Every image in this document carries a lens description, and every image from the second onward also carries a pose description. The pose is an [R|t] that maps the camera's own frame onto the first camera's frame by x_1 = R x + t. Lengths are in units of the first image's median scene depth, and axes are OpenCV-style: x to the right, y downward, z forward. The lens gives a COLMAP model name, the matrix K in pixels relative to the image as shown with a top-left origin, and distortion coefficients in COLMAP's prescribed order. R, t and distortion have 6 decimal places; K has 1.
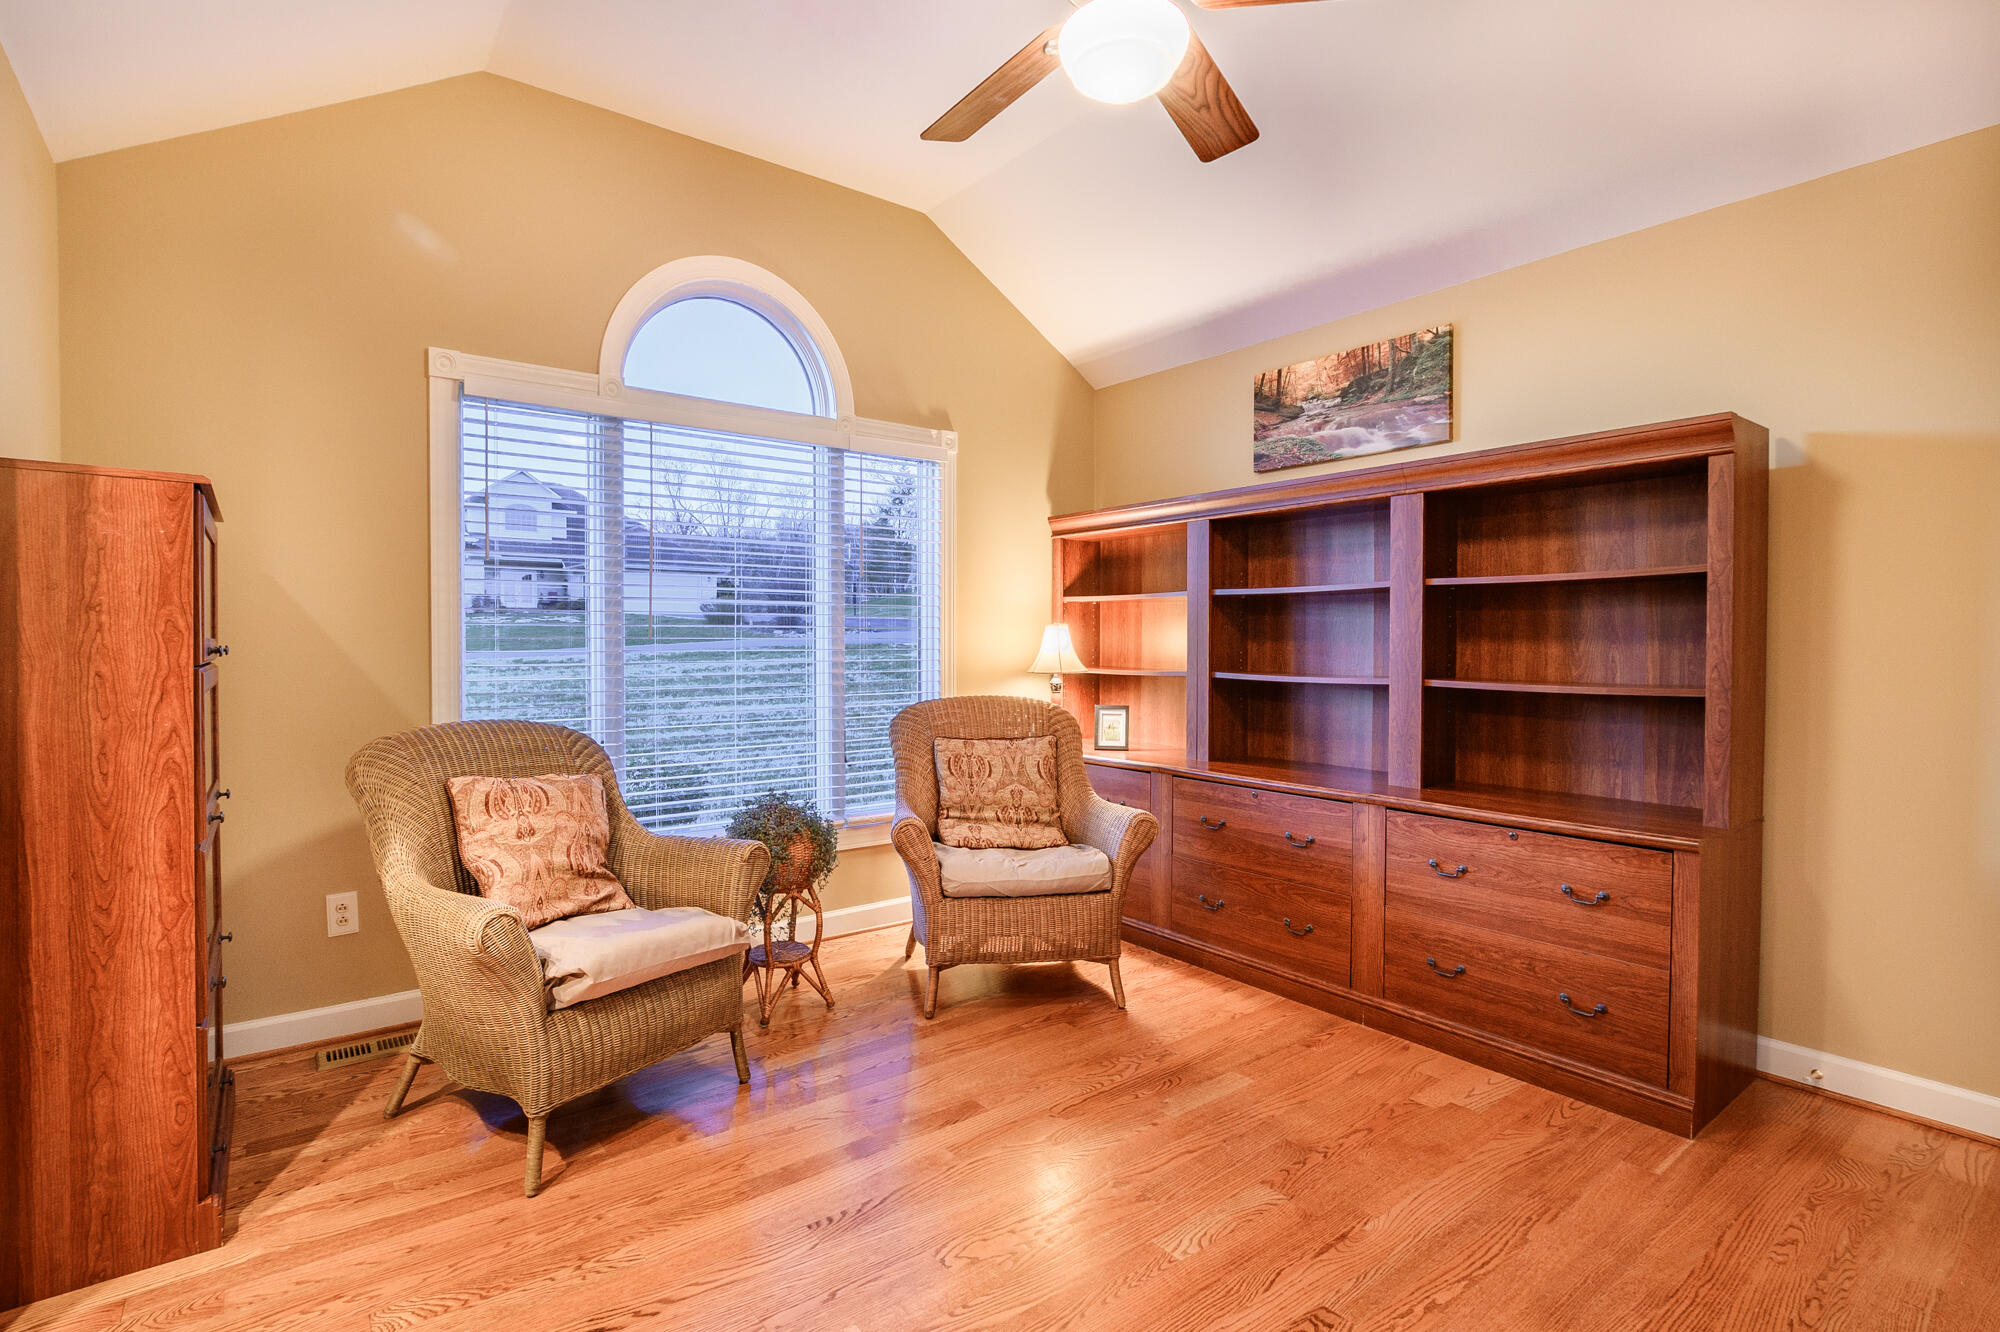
lens RADIAL K [[949.0, 0, 942.1], [0, 949.0, 646.6], [0, 0, 1]] dist [-0.022424, 0.008143]
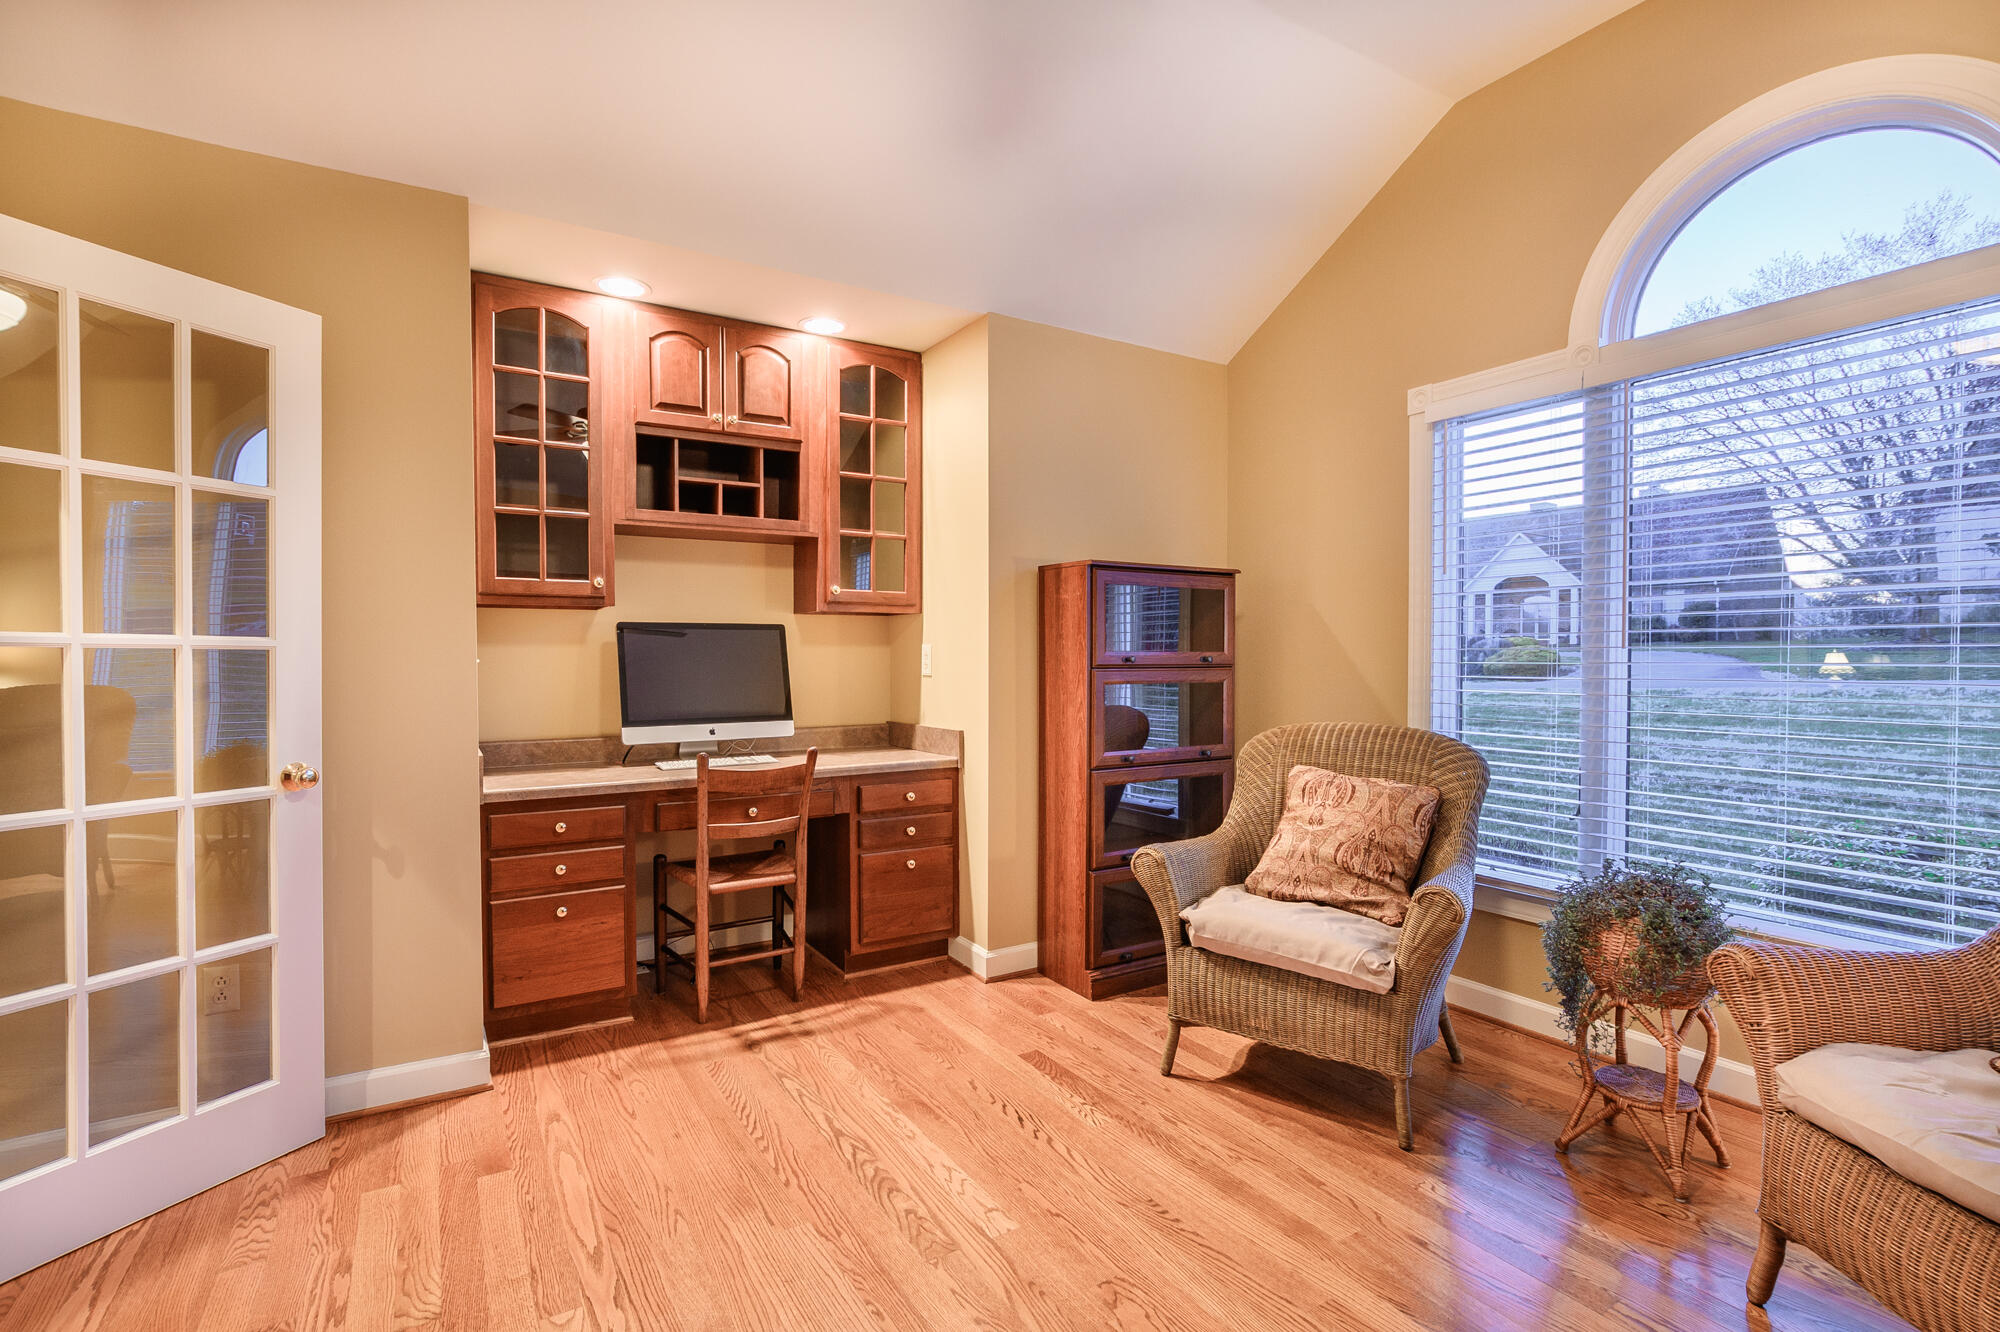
lens RADIAL K [[916.9, 0, 954.7], [0, 916.9, 658.1], [0, 0, 1]] dist [-0.014419, 0.001617]
pose [[-0.106833, 0.002673, -0.994273, 0.559925], [-0.001892, 0.999994, 0.002892, -0.000931], [0.994275, 0.002190, -0.106828, 0.547287]]
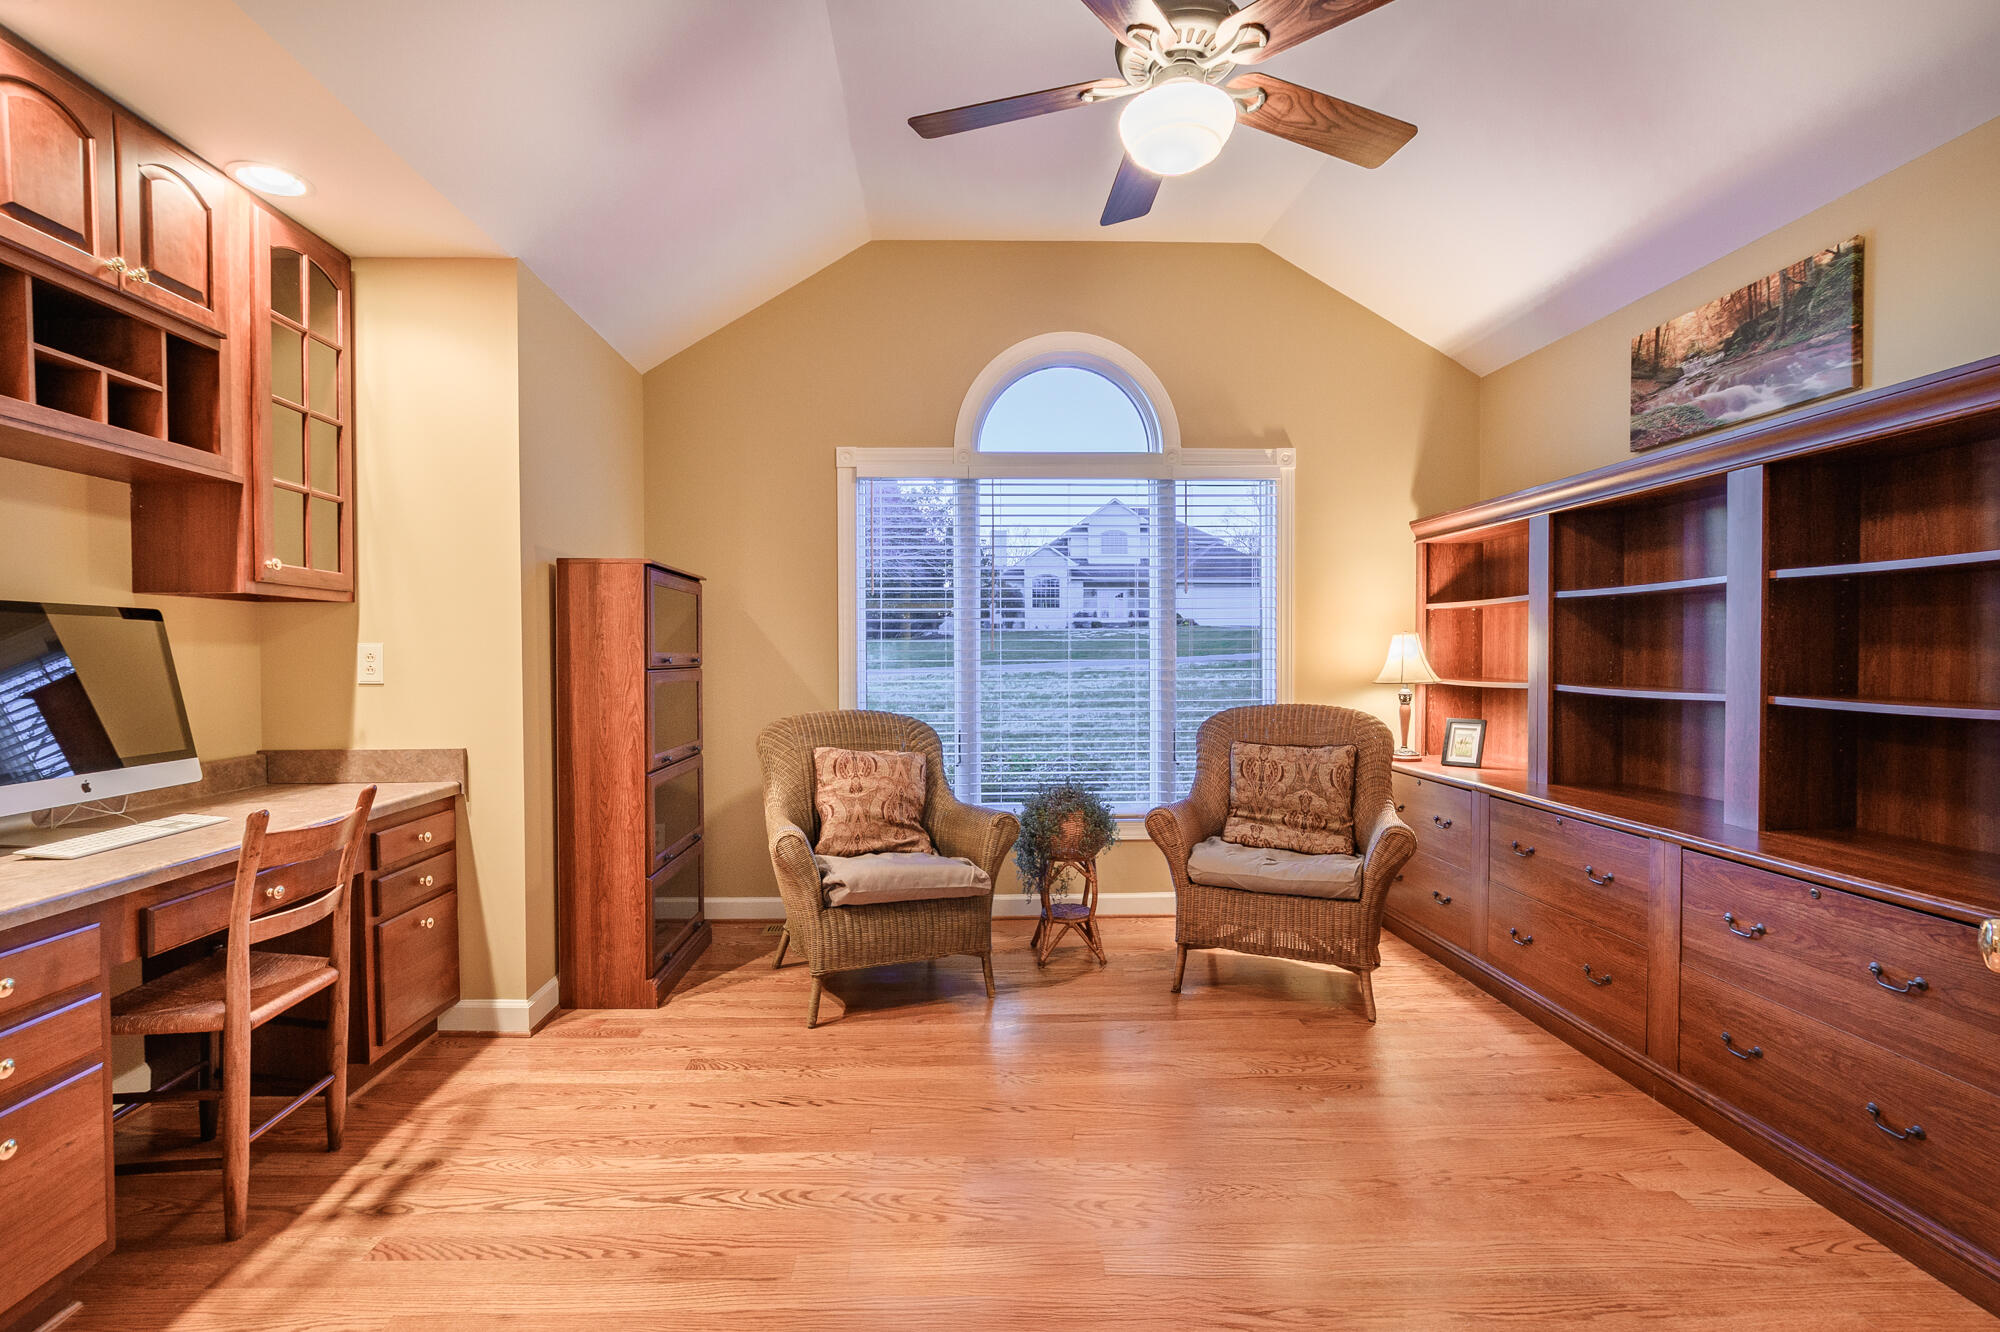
lens RADIAL K [[916.9, 0, 954.7], [0, 916.9, 658.1], [0, 0, 1]] dist [-0.014419, 0.001617]
pose [[0.819188, -0.001838, -0.573523, 0.374523], [0.002524, 0.999997, 0.000400, 0.000655], [0.573520, -0.001775, 0.819189, -0.032169]]
